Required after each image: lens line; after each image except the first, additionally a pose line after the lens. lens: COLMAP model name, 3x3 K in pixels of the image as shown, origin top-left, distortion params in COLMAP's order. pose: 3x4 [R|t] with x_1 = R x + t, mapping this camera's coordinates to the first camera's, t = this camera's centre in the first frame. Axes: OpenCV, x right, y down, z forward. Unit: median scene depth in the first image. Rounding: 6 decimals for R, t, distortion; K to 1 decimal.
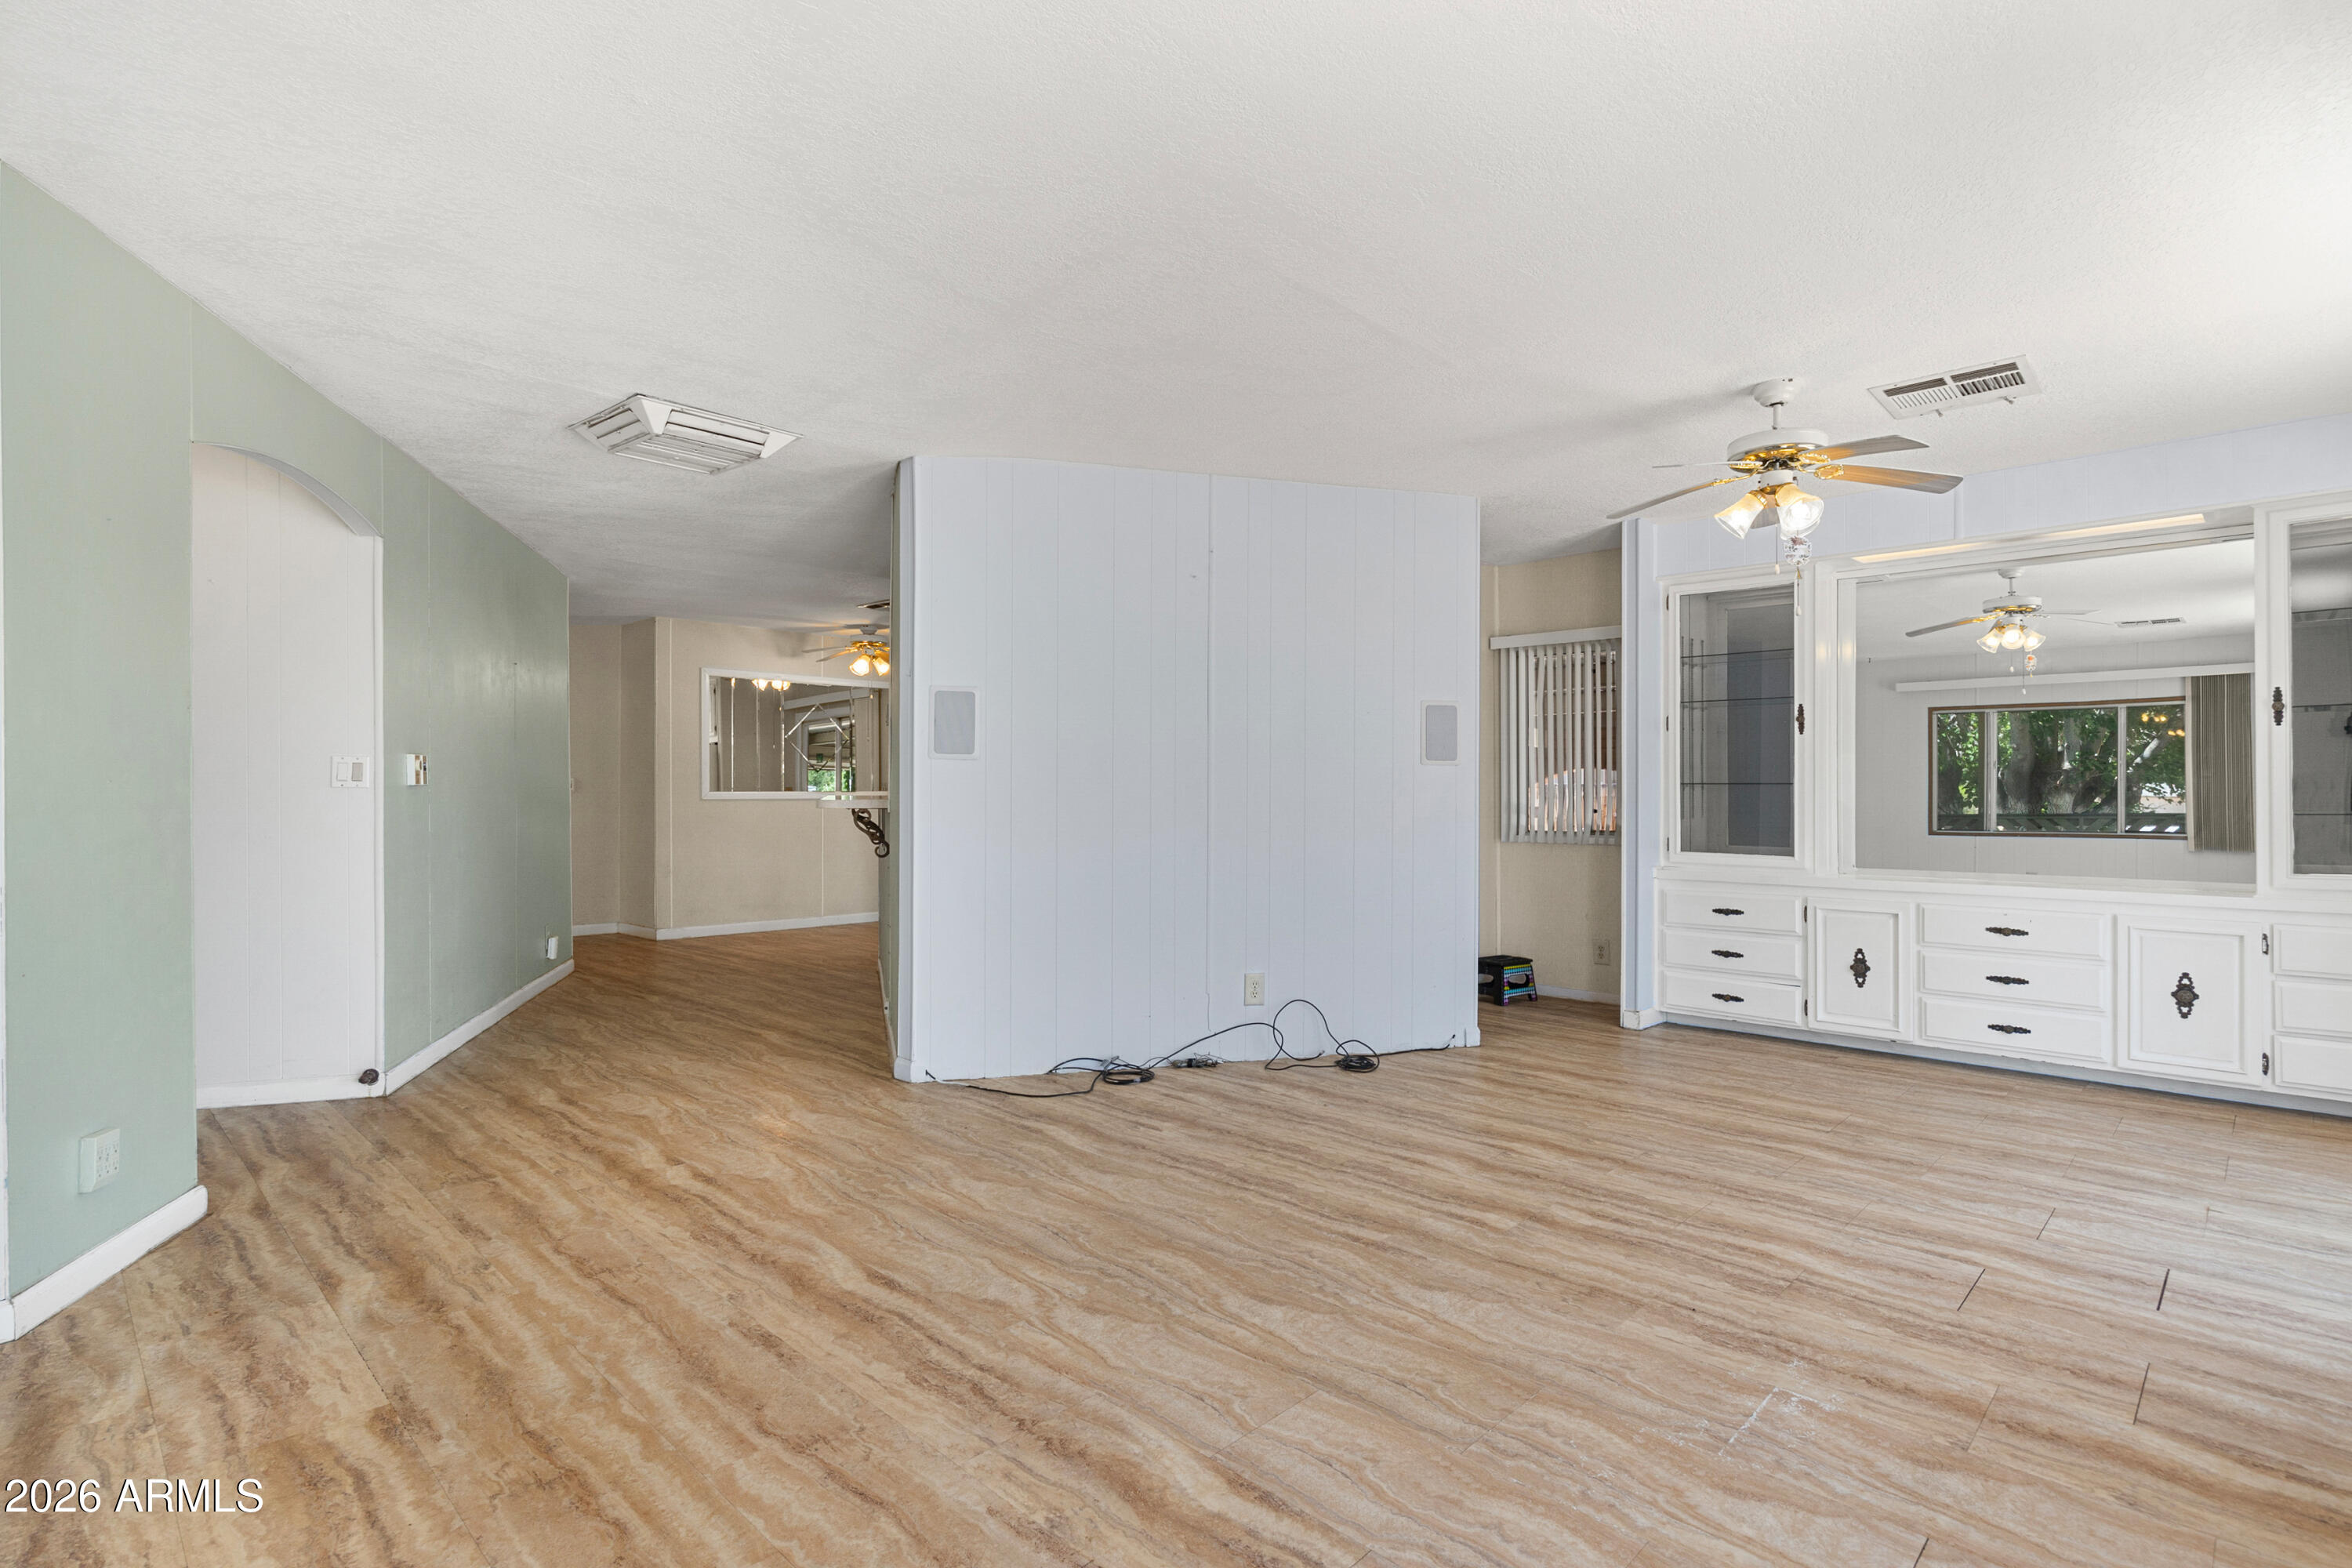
lens RADIAL K [[1149.9, 0, 1191.4], [0, 1149.9, 783.8], [0, 0, 1]] dist [0.001983, -0.000188]
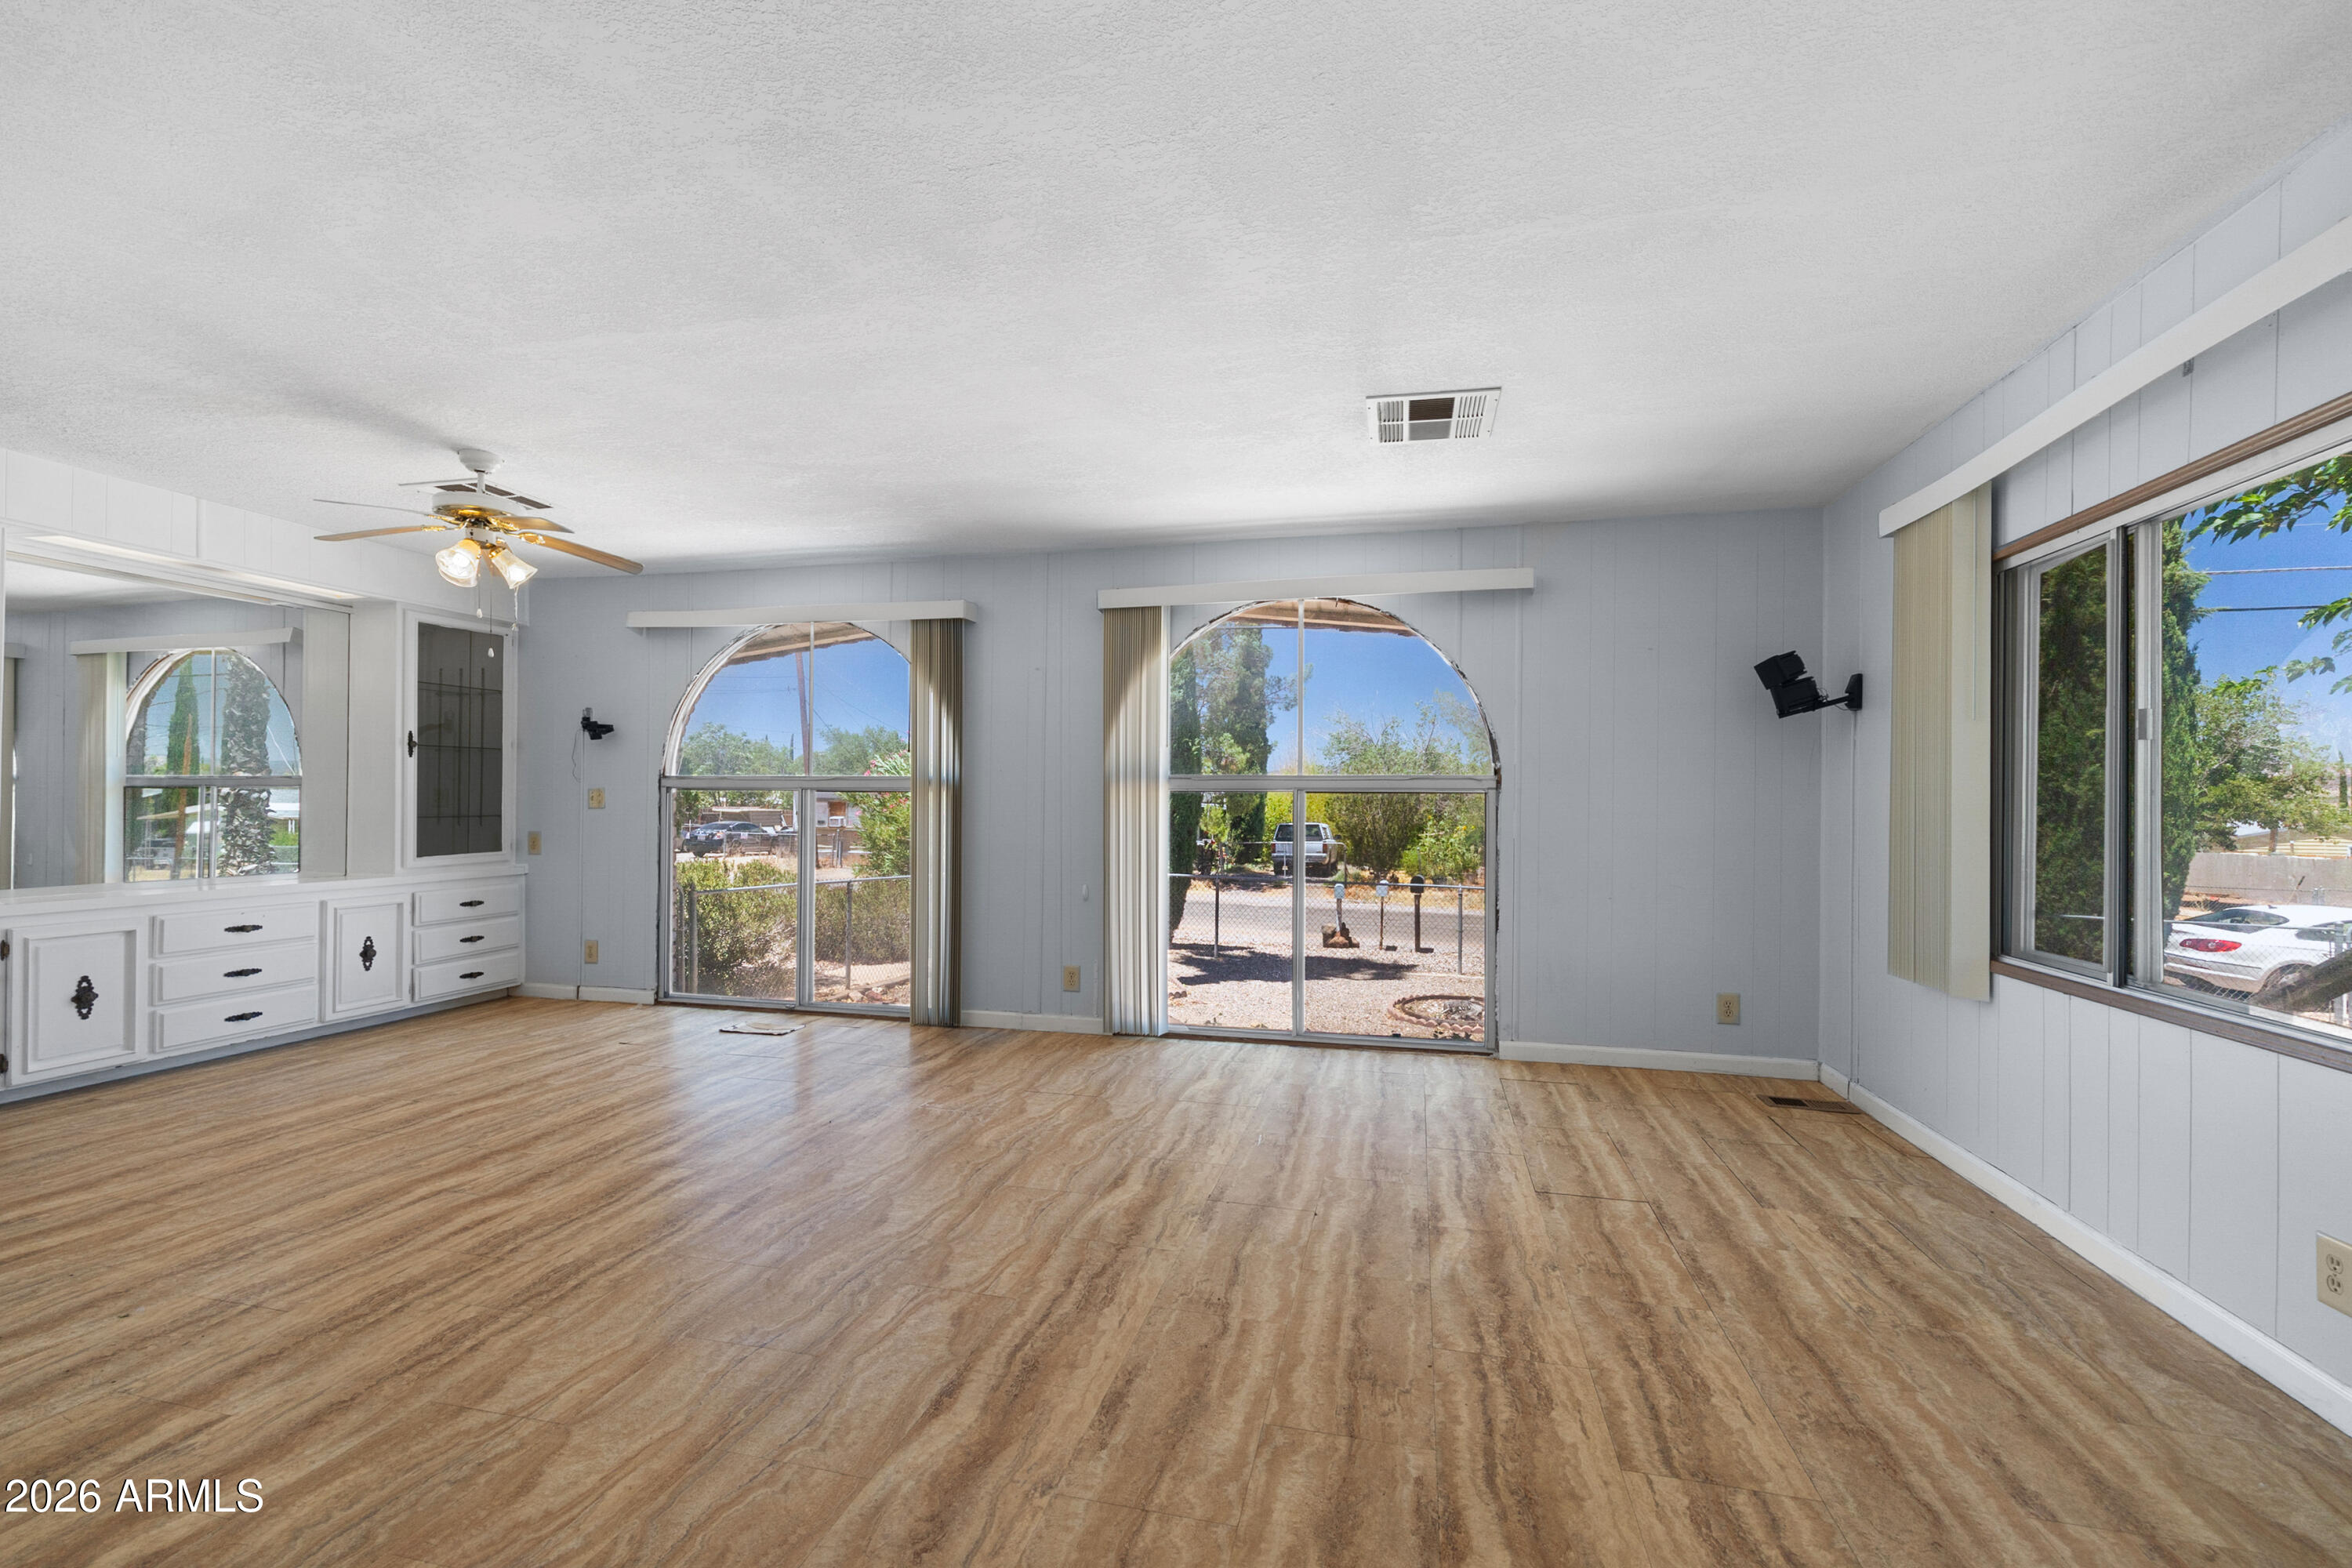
lens RADIAL K [[956.1, 0, 1180.9], [0, 956.1, 806.1], [0, 0, 1]] dist [-0.001021, 0.000432]
pose [[-0.506729, -0.003774, 0.862097, -0.882096], [-0.010742, 0.999940, -0.001936, 0.003108], [-0.862039, -0.010242, -0.506739, 1.123883]]
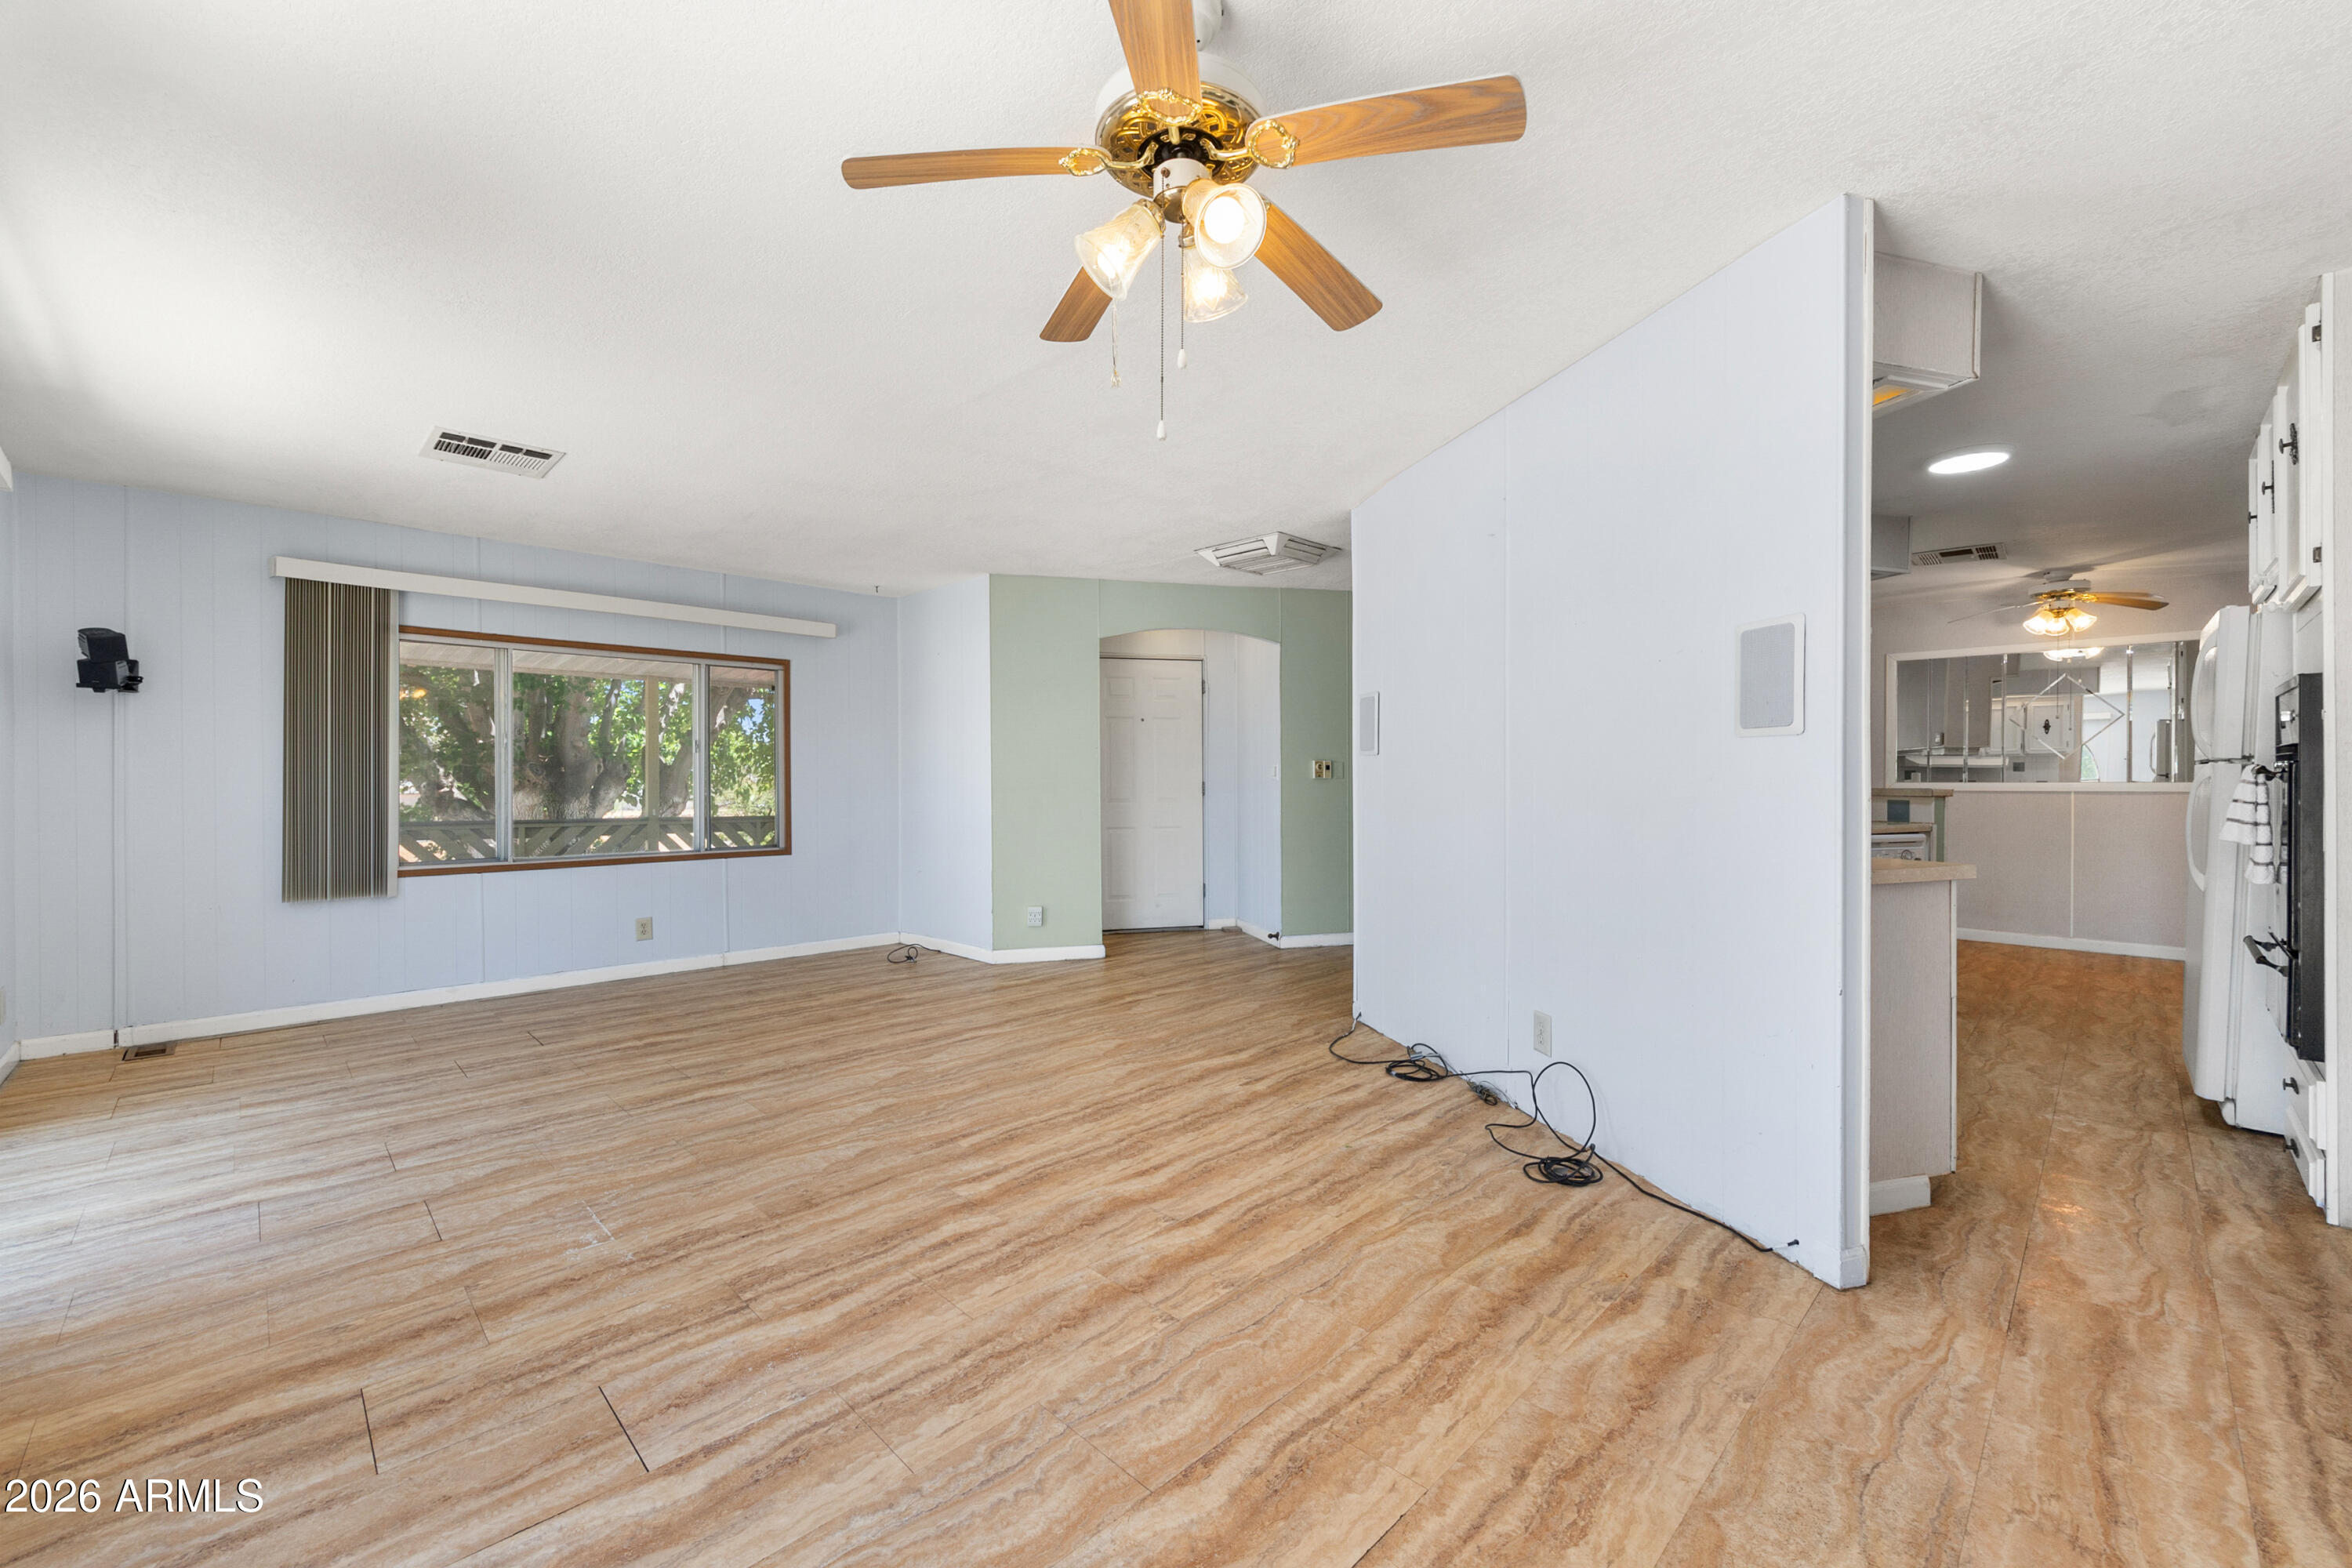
lens RADIAL K [[956.1, 0, 1168.8], [0, 956.1, 785.8], [0, 0, 1]] dist [-0.001021, 0.000432]
pose [[-0.039820, 0.003633, -0.999200, 1.213277], [0.006757, 0.999972, 0.003367, 0.008515], [0.999184, -0.006618, -0.039844, 1.299266]]
